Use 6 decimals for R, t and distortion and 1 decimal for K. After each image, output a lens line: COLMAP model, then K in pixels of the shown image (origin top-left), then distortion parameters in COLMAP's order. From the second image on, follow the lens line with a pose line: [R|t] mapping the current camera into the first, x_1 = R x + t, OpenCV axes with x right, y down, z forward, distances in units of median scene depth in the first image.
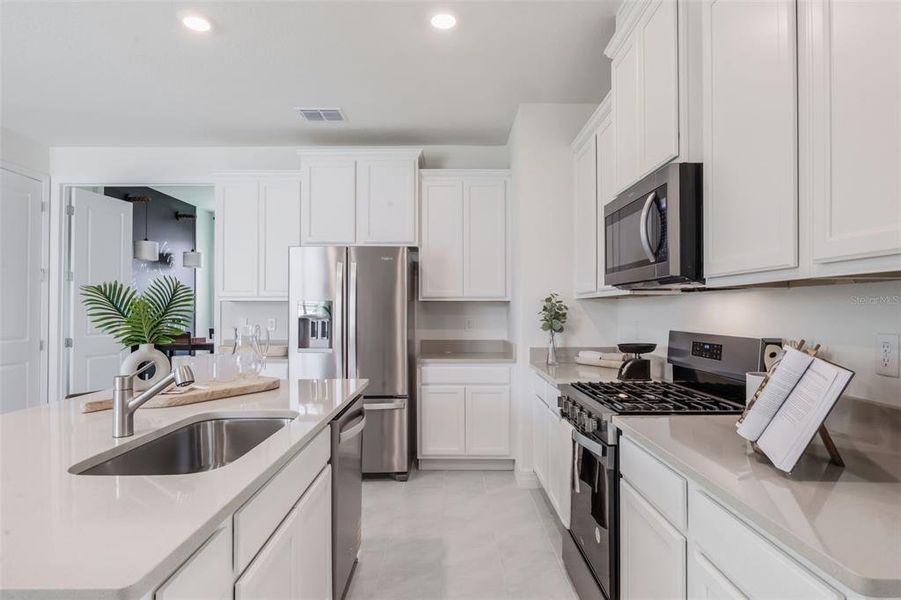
lens RADIAL K [[504.8, 0, 448.2], [0, 504.8, 305.8], [0, 0, 1]] dist [0.000079, 0.000120]
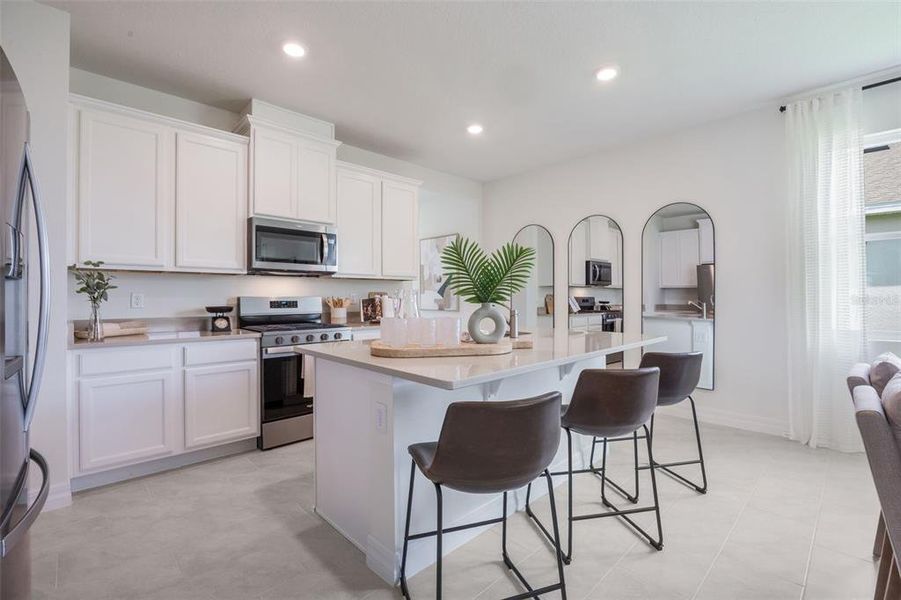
lens RADIAL K [[400.5, 0, 446.7], [0, 400.5, 297.7], [0, 0, 1]] dist [-0.018761, -0.000005]
pose [[-0.686528, 0.003675, 0.727094, -0.712330], [-0.003752, 0.999956, -0.008596, 0.043046], [-0.727094, -0.008629, -0.686484, 1.006832]]
